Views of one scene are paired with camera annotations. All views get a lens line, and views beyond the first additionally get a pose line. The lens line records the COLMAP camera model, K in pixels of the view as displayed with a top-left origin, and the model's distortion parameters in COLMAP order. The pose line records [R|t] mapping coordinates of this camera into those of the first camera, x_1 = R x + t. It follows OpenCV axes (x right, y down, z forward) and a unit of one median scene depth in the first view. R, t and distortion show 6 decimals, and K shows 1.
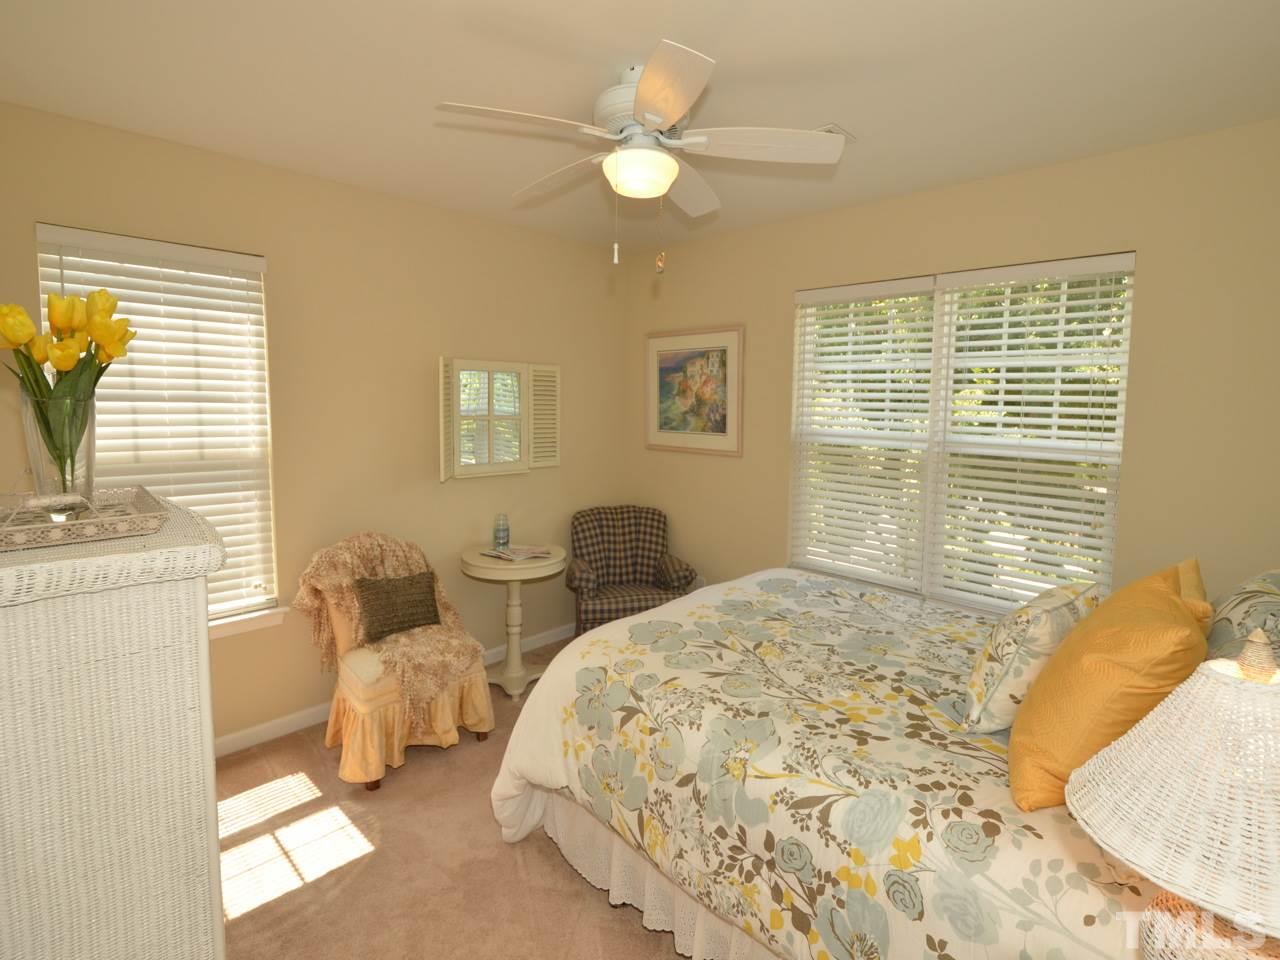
lens RADIAL K [[649.5, 0, 643.1], [0, 649.5, 445.7], [0, 0, 1]] dist [-0.000493, -0.000880]
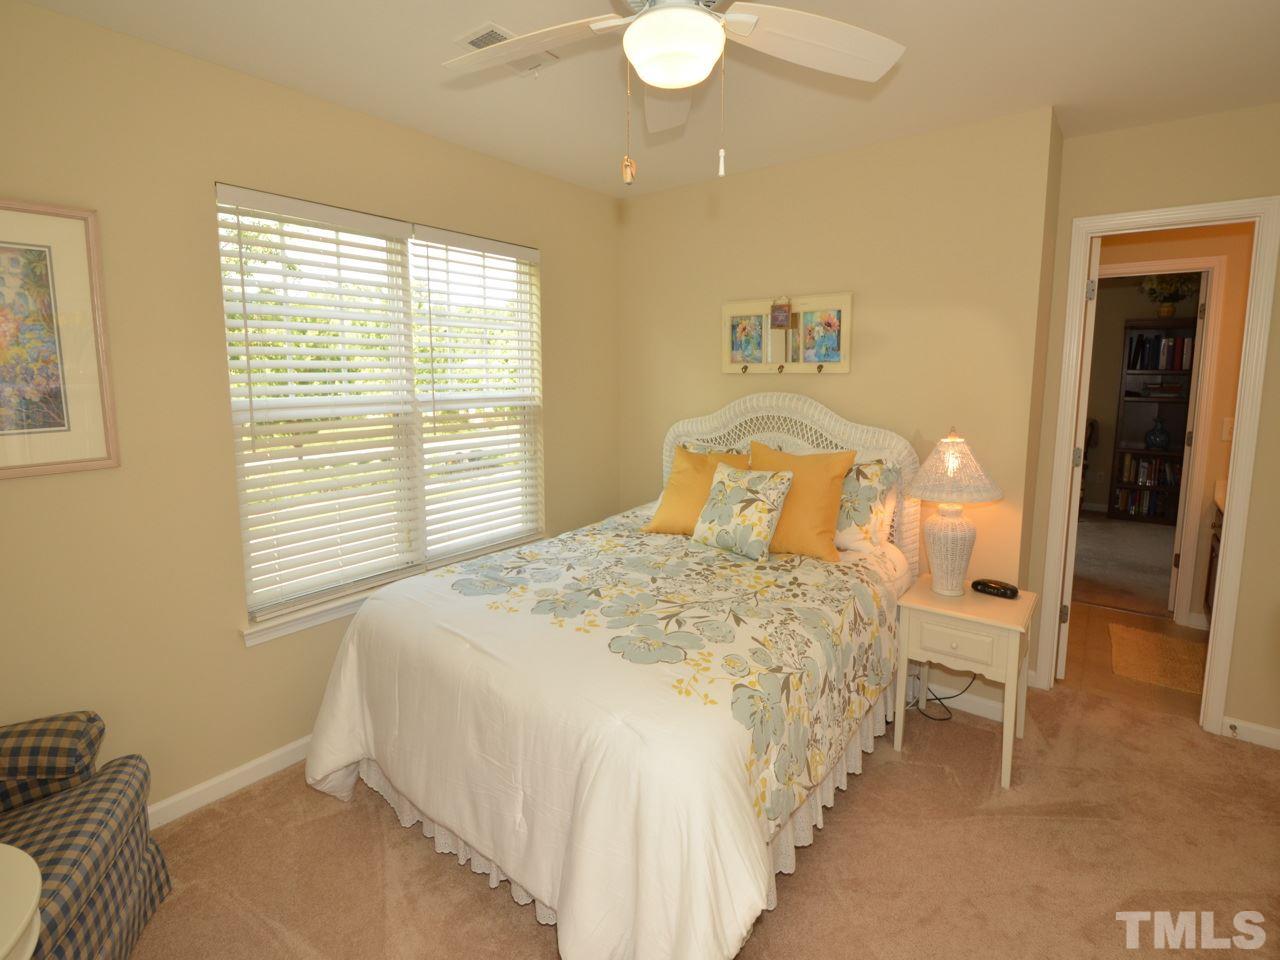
lens RADIAL K [[649.5, 0, 643.1], [0, 649.5, 445.7], [0, 0, 1]] dist [-0.000493, -0.000880]
pose [[-0.166662, -0.128457, 0.977611, -0.810116], [0.072917, 0.987157, 0.142142, -0.080289], [-0.983314, 0.094974, -0.155155, 1.231106]]
